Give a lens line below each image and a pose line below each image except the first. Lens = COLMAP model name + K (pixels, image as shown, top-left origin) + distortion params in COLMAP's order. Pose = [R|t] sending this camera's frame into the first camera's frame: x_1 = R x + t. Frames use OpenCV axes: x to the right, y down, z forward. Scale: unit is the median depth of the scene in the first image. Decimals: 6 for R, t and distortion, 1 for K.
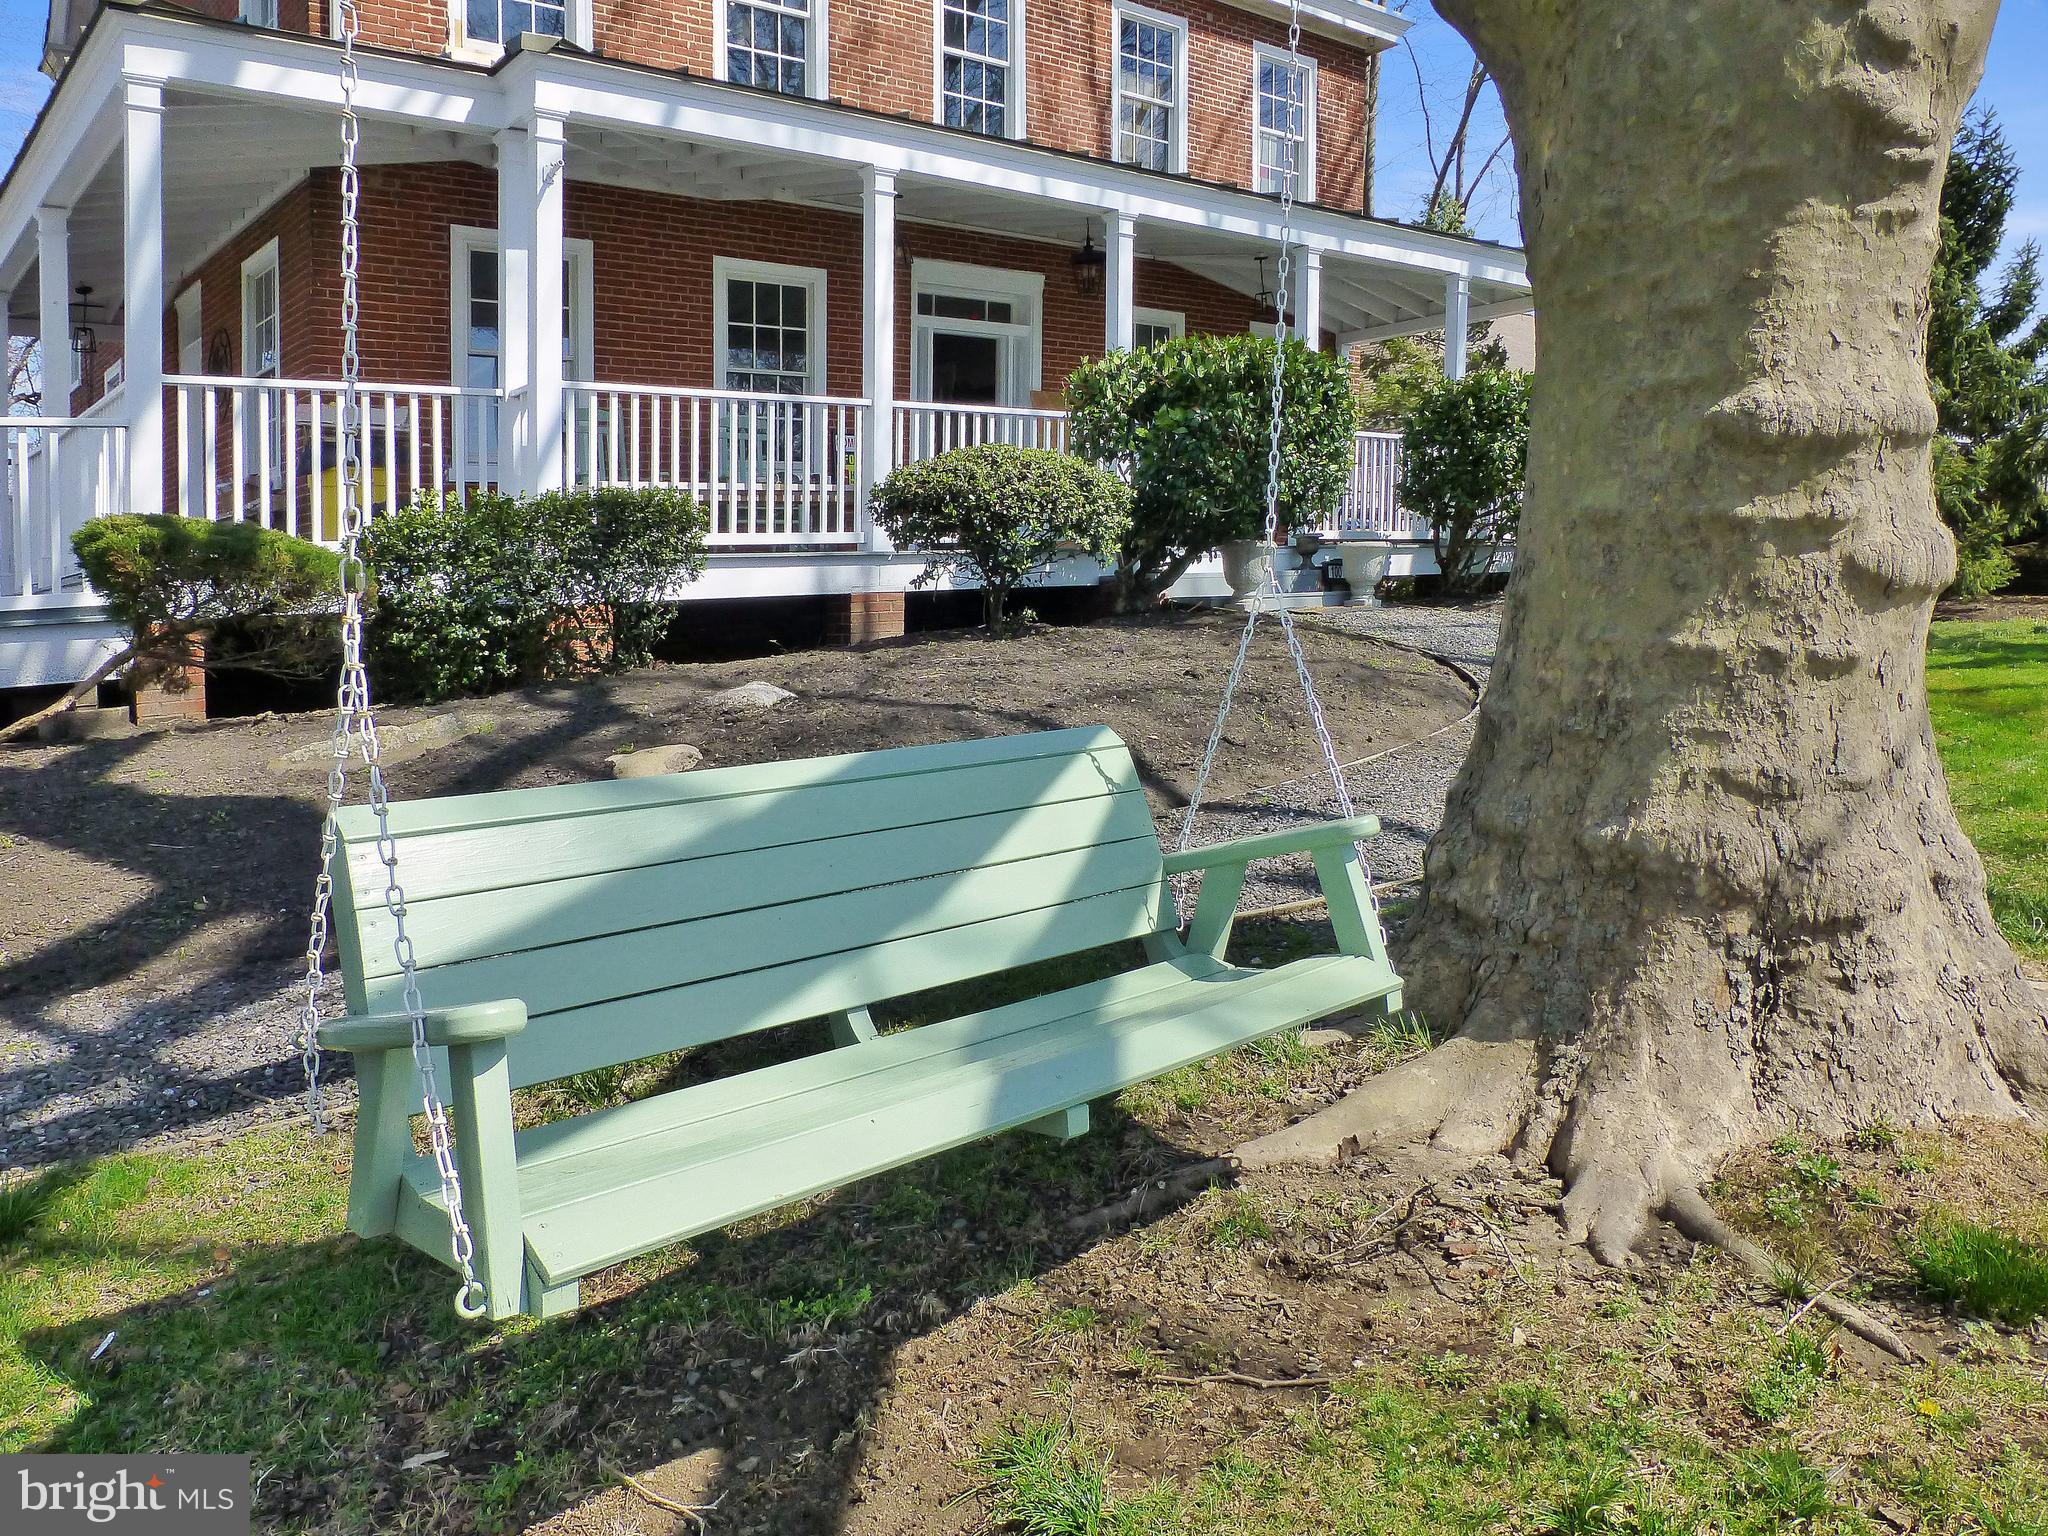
lens RADIAL K [[1461.7, 0, 1024.3], [0, 1461.7, 766.9], [0, 0, 1]] dist [-0.007993, -0.027008]
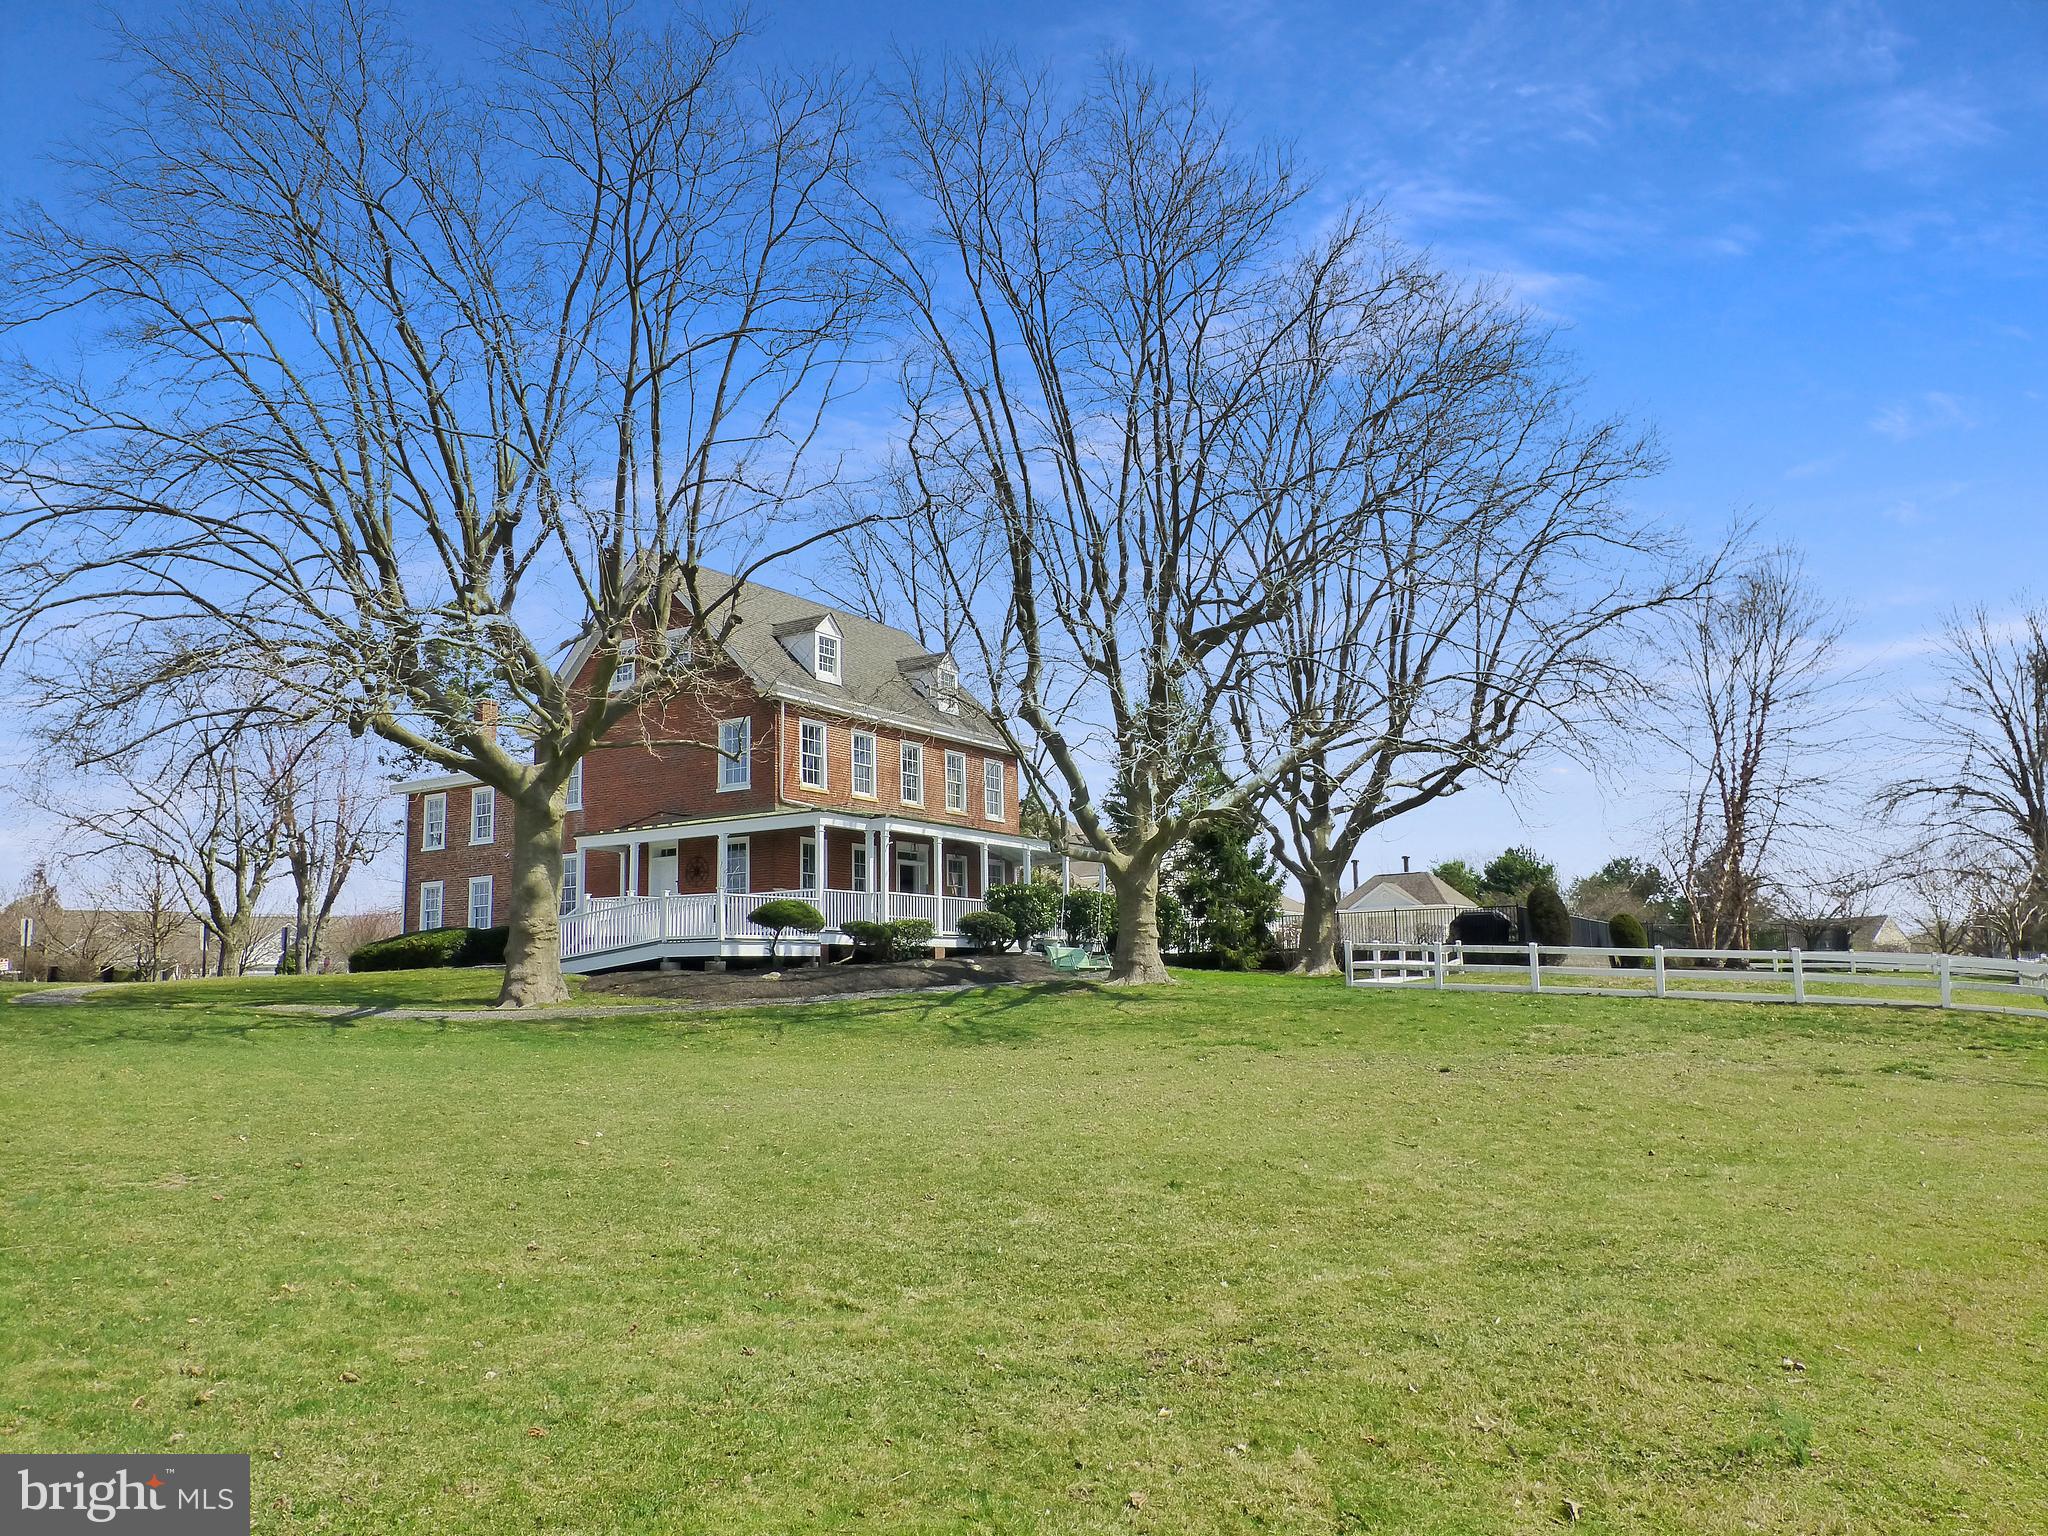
lens RADIAL K [[1461.7, 0, 1021.8], [0, 1461.7, 769.7], [0, 0, 1]] dist [-0.007993, -0.027008]
pose [[0.944732, 0.074468, 0.319273, -0.946718], [0.013495, 0.964203, -0.264823, 0.355291], [-0.327565, 0.254495, 0.909908, -2.155269]]
